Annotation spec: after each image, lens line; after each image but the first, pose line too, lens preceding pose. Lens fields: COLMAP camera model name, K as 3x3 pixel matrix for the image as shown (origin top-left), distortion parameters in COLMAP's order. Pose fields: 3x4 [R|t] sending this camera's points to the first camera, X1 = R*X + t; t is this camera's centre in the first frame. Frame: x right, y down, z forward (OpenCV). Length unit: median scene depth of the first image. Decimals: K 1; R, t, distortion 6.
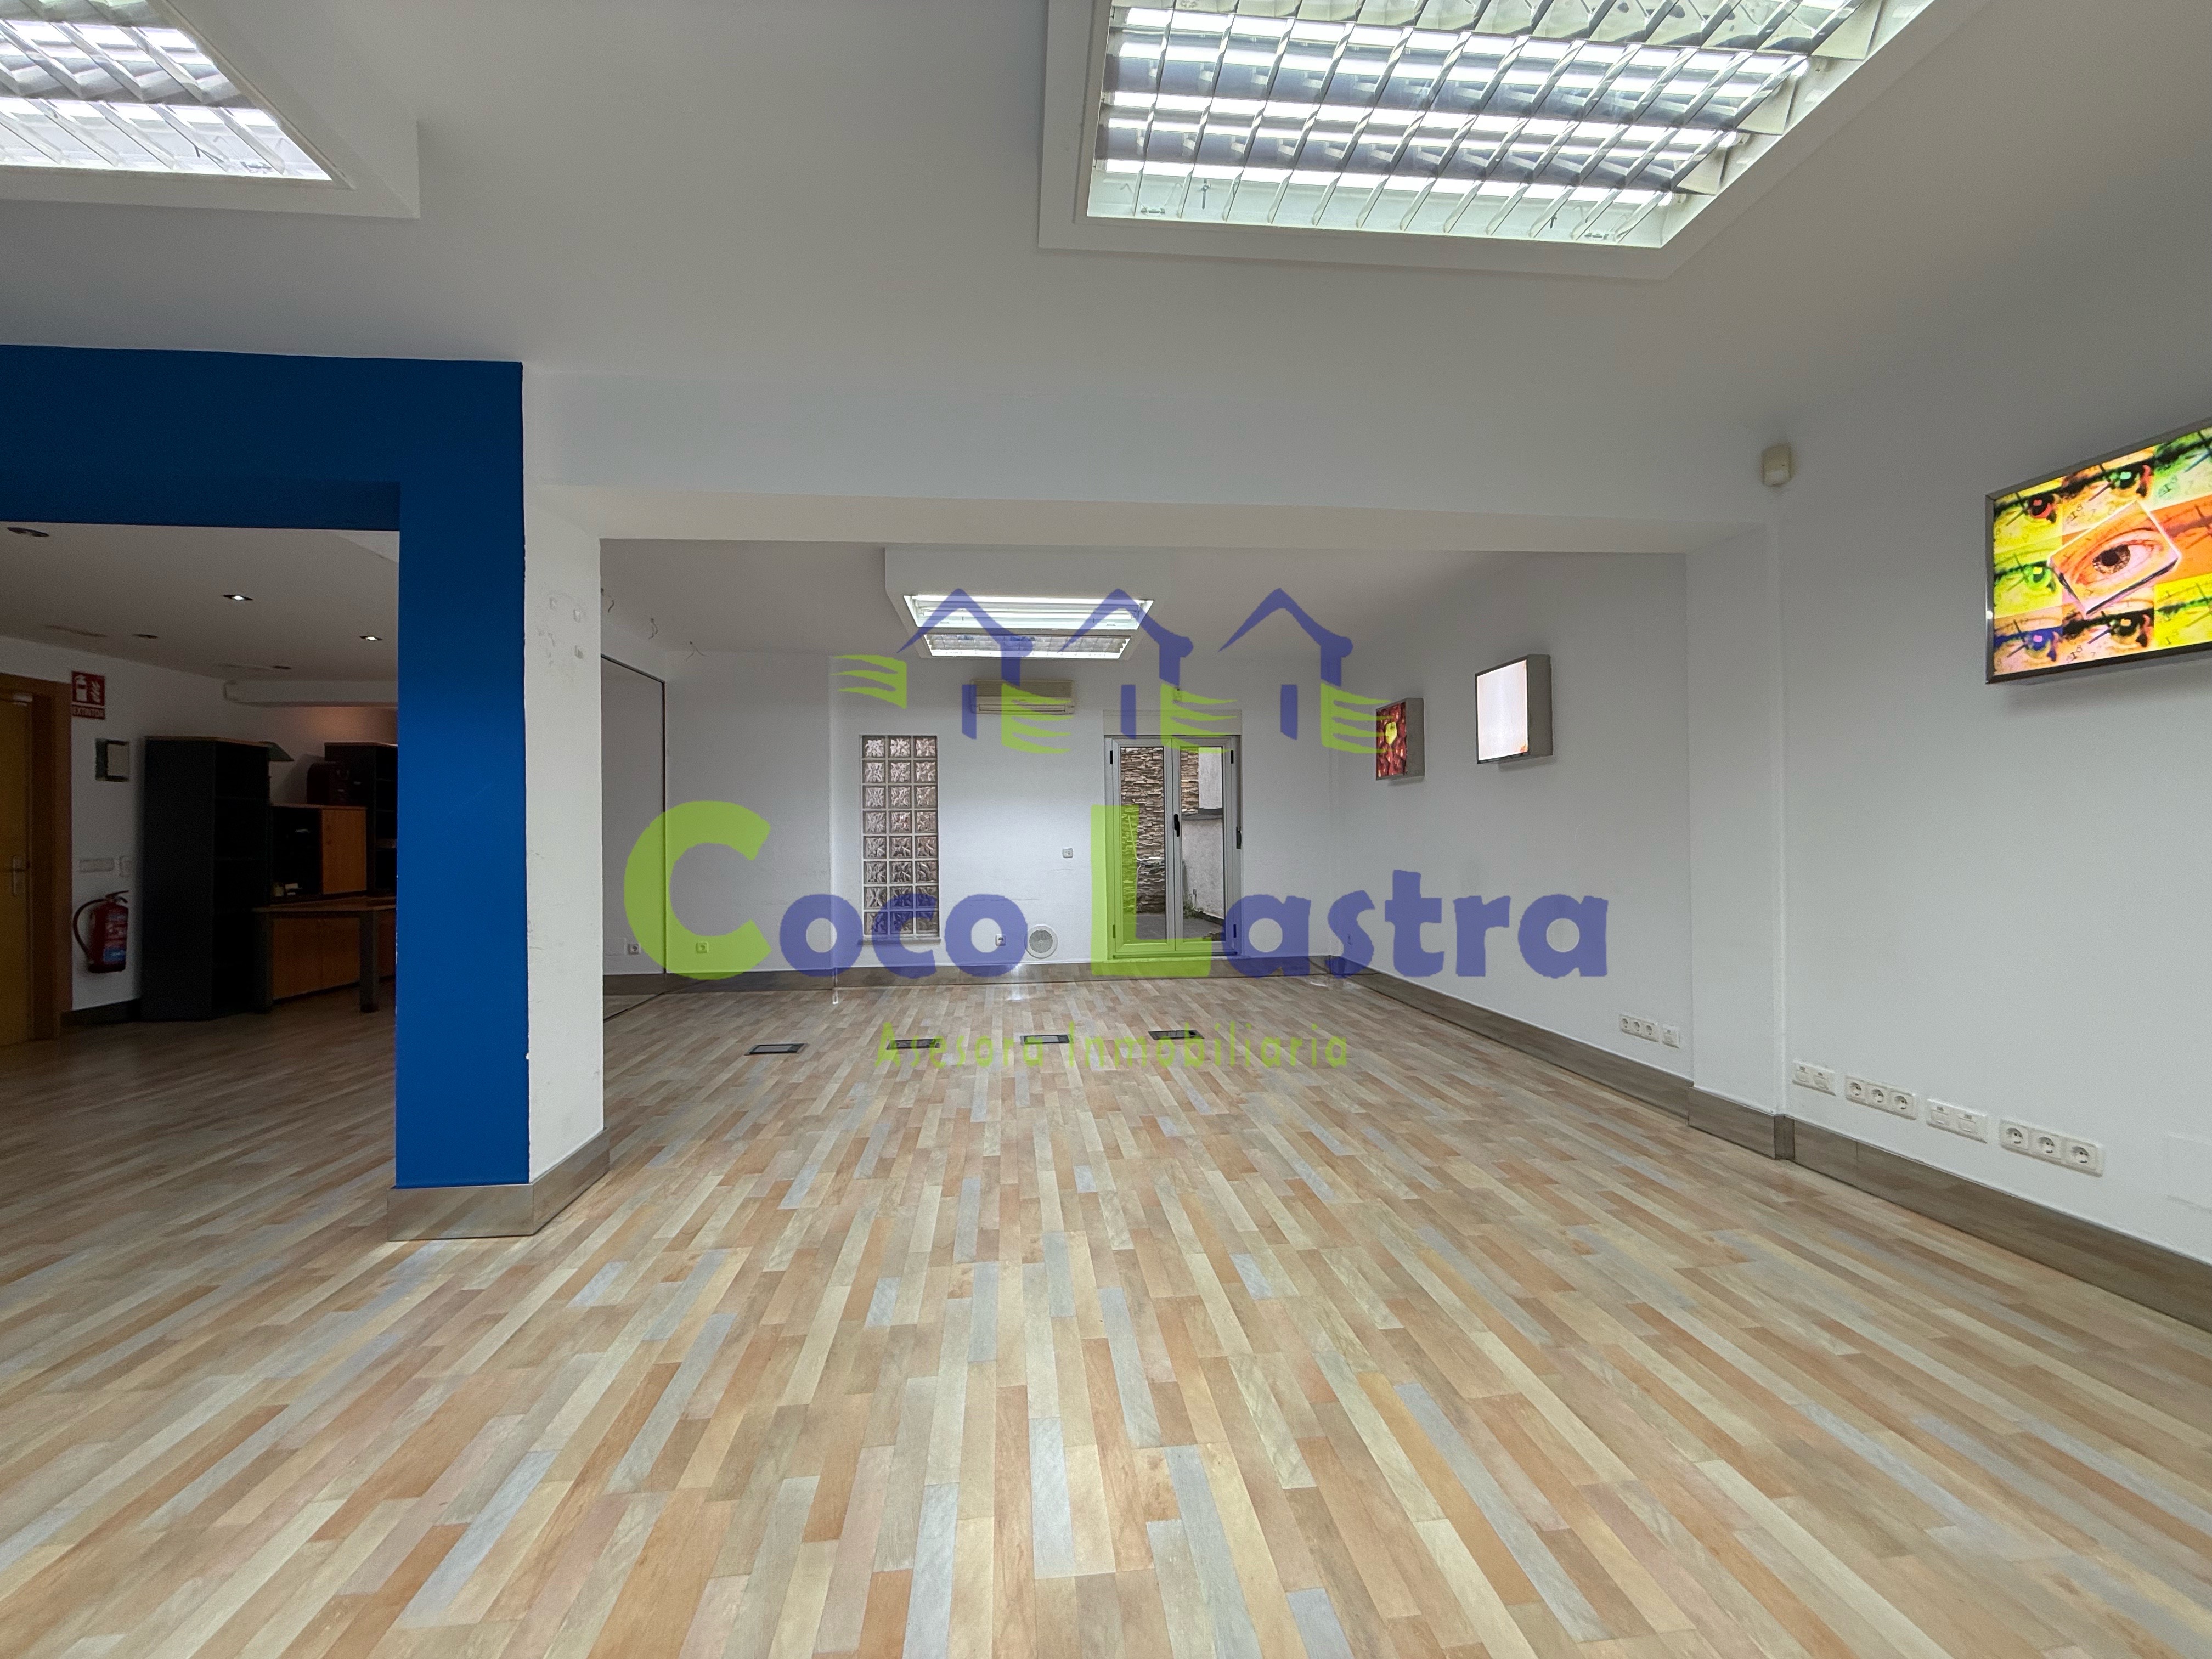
lens RADIAL K [[877.4, 0, 1096.8], [0, 877.4, 835.3], [0, 0, 1]] dist [0.000554, -0.000511]
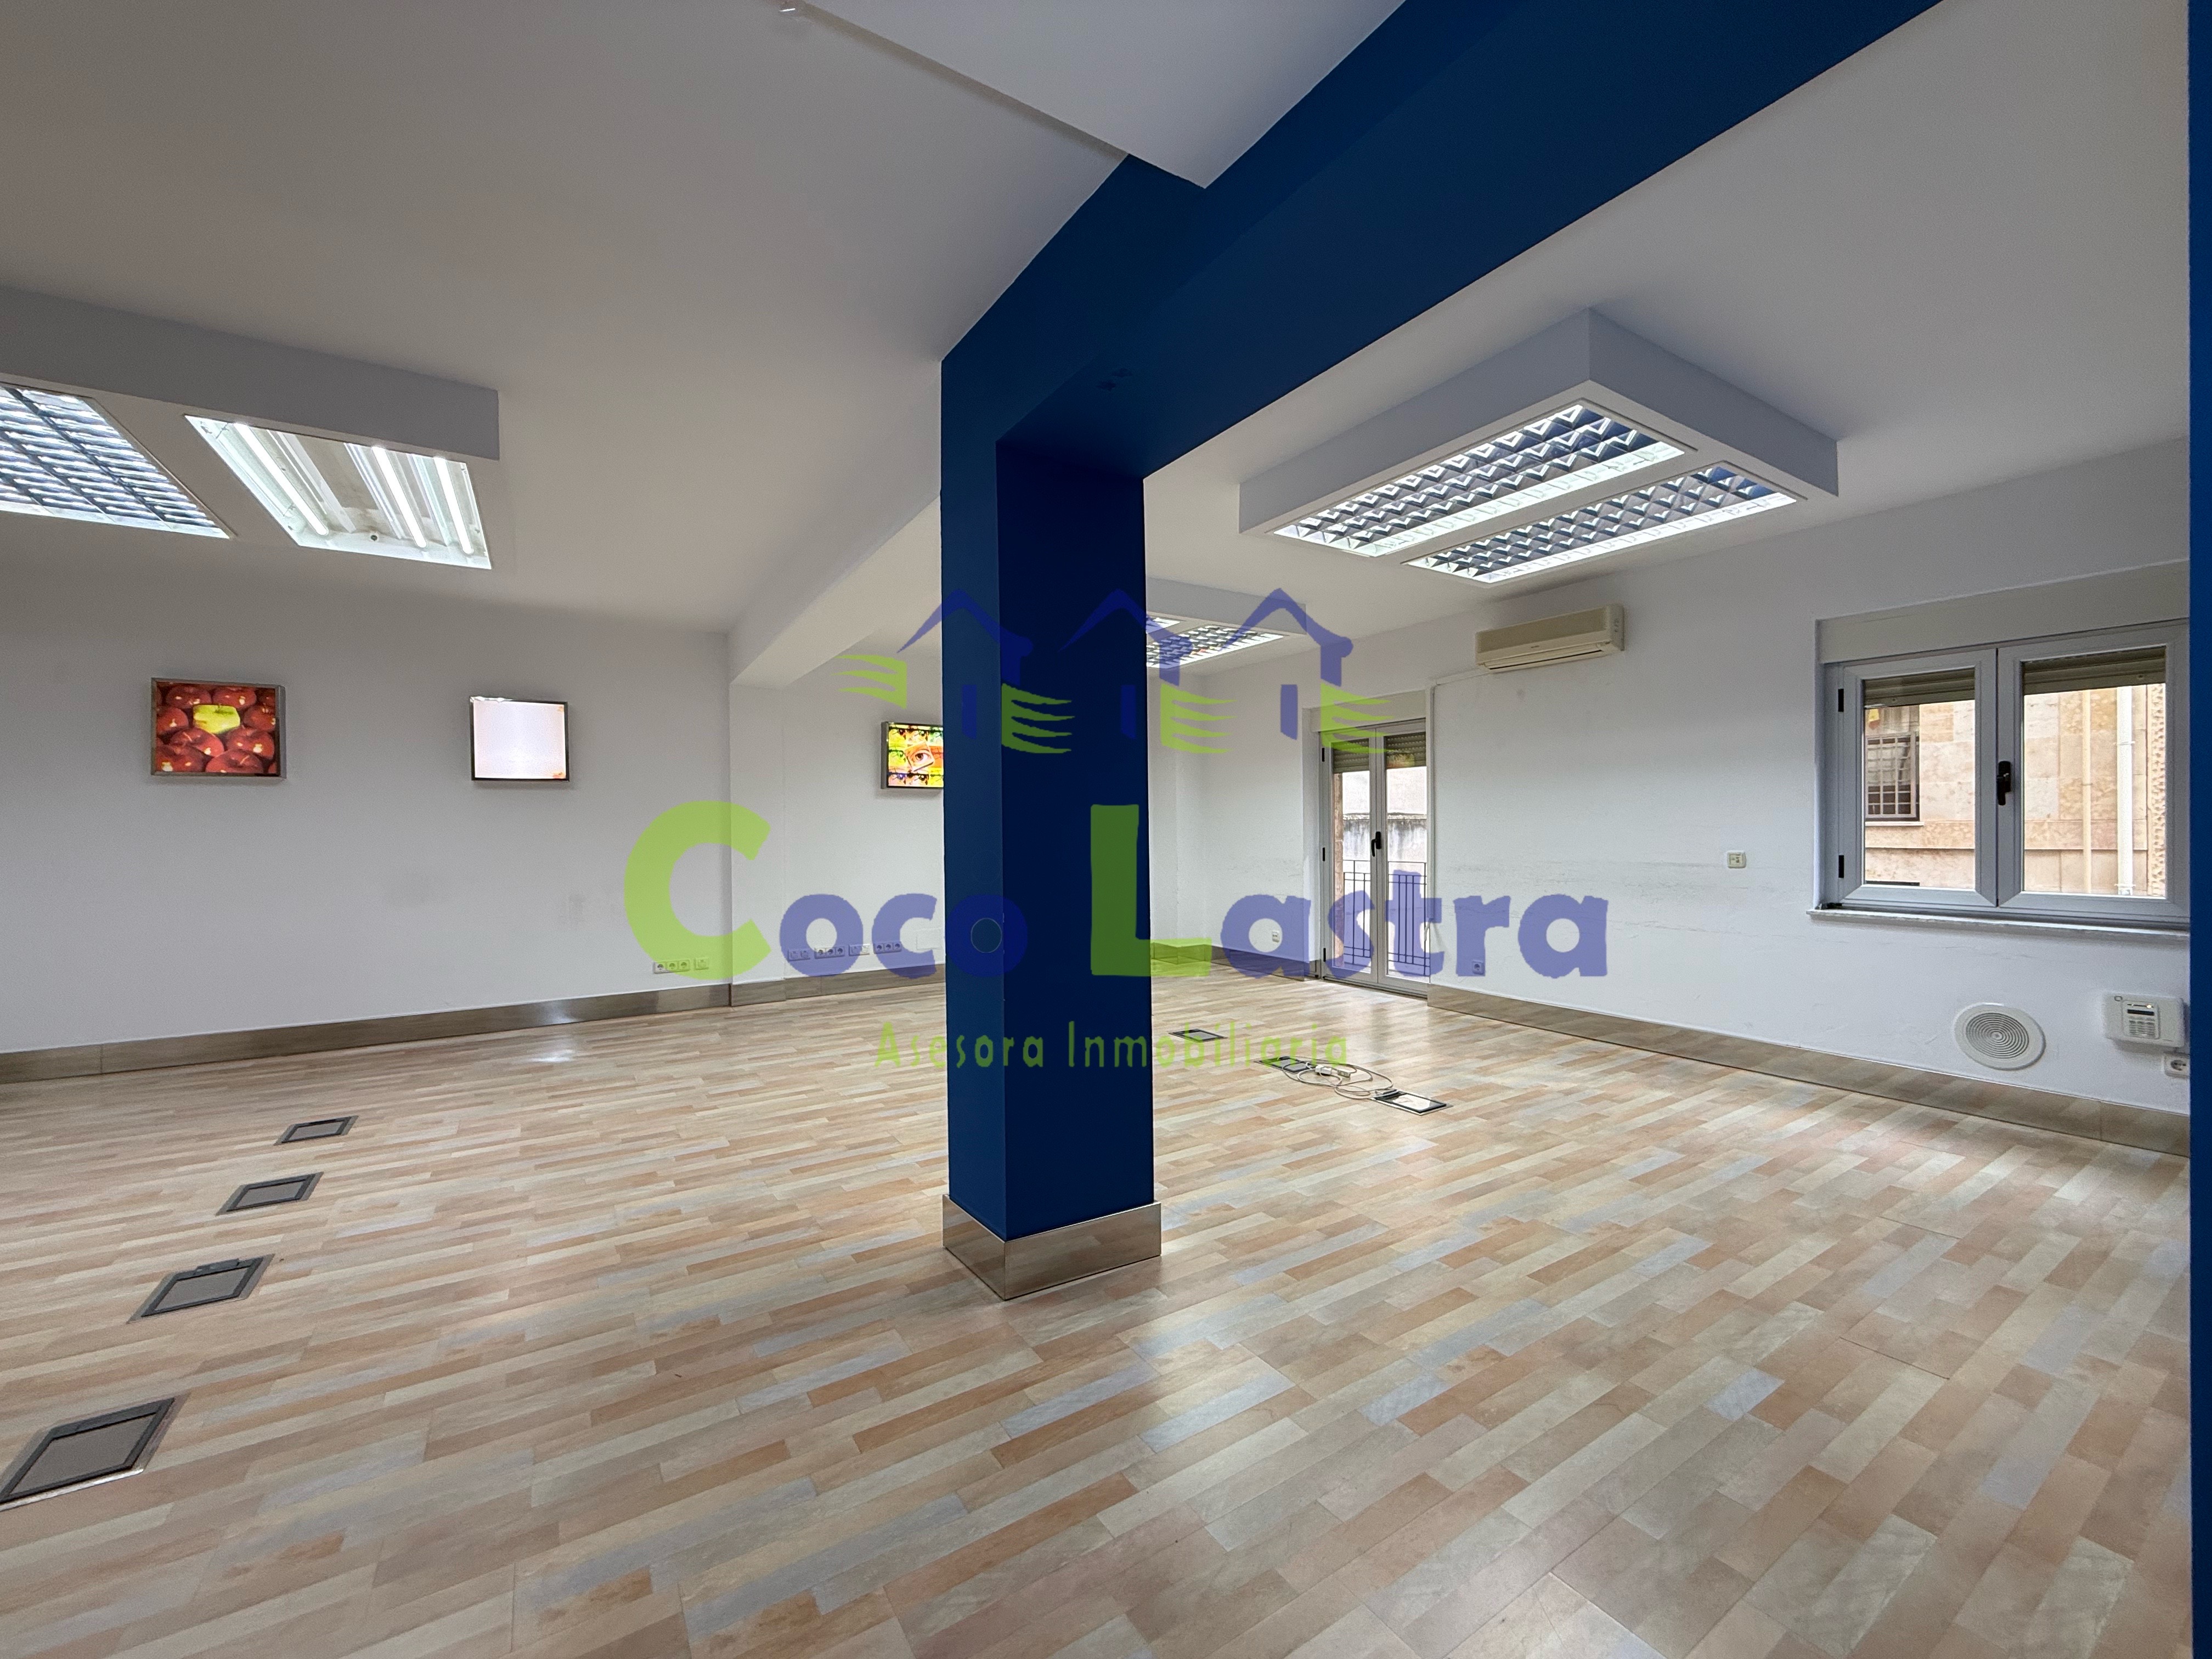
lens RADIAL K [[877.4, 0, 1094.6], [0, 877.4, 819.4], [0, 0, 1]] dist [0.000554, -0.000511]
pose [[-0.441394, 0.021492, 0.897056, -1.472589], [0.009668, 0.999769, -0.019196, -0.007283], [-0.897261, 0.000200, -0.441500, 1.325195]]
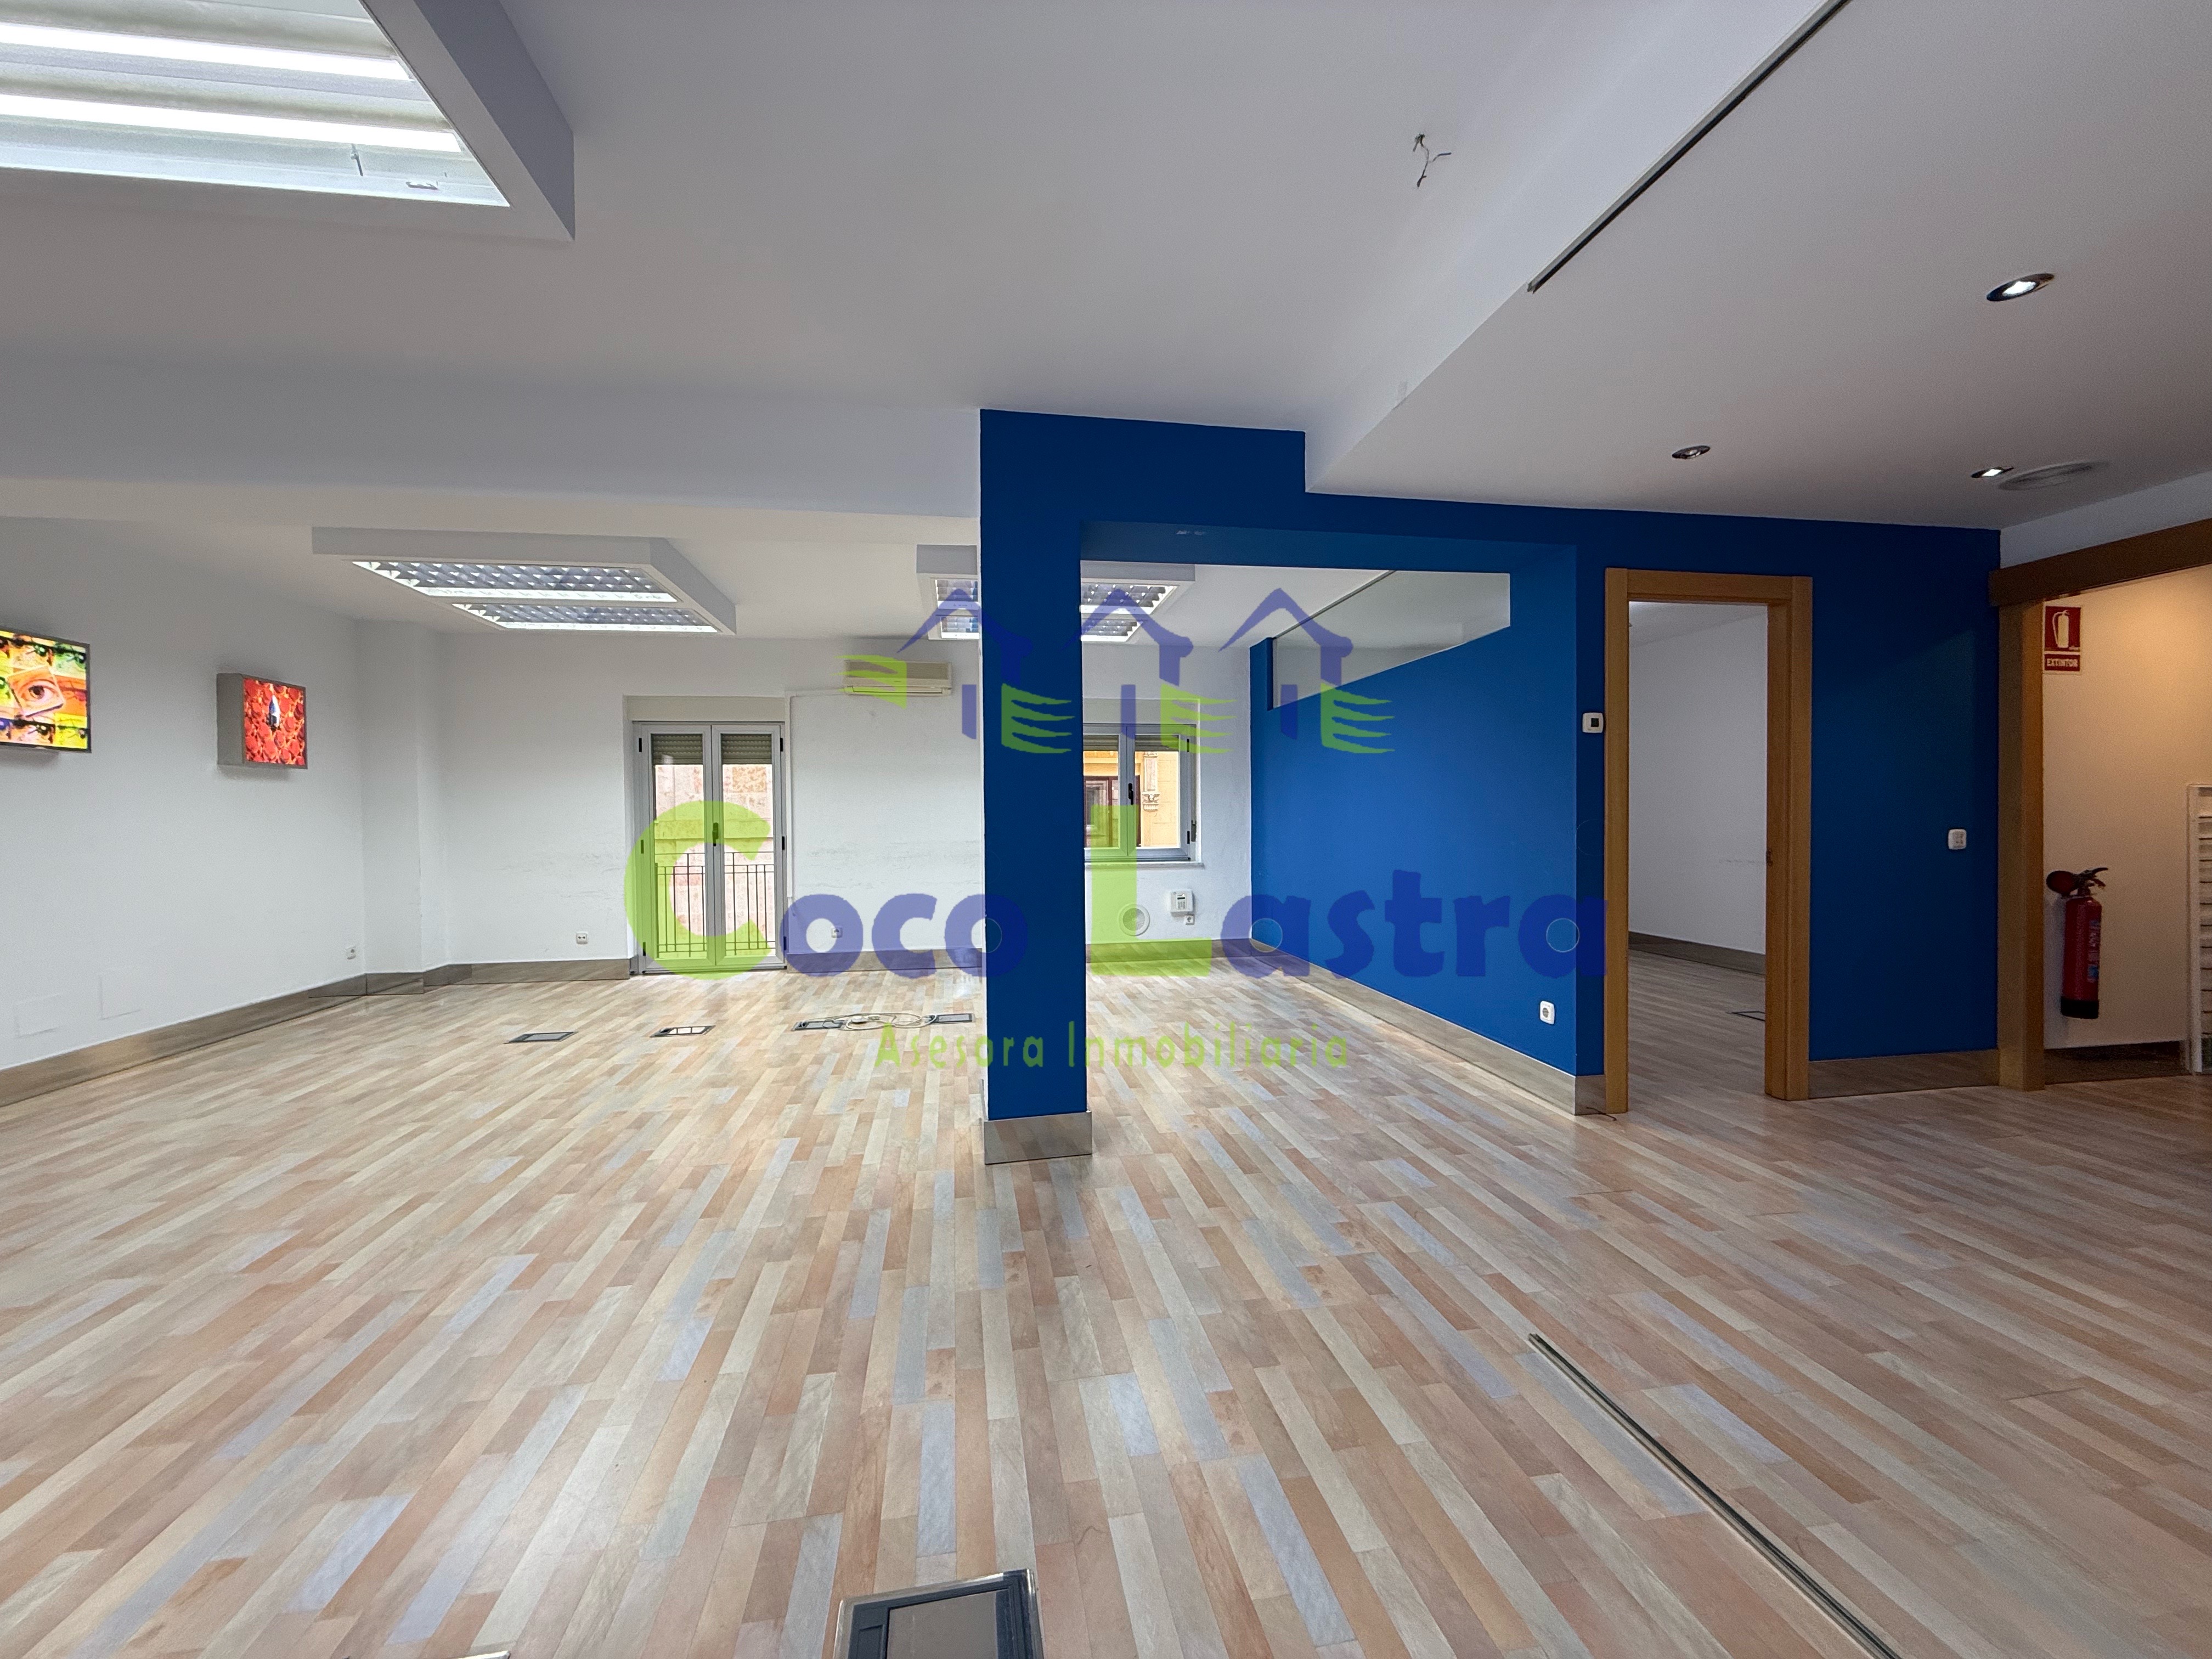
lens RADIAL K [[877.4, 0, 1097.4], [0, 877.4, 828.8], [0, 0, 1]] dist [0.000554, -0.000511]
pose [[-0.997990, 0.021458, -0.059631, -0.673714], [0.020877, 0.999729, 0.010347, 0.000293], [0.059837, 0.009082, -0.998167, 2.116347]]
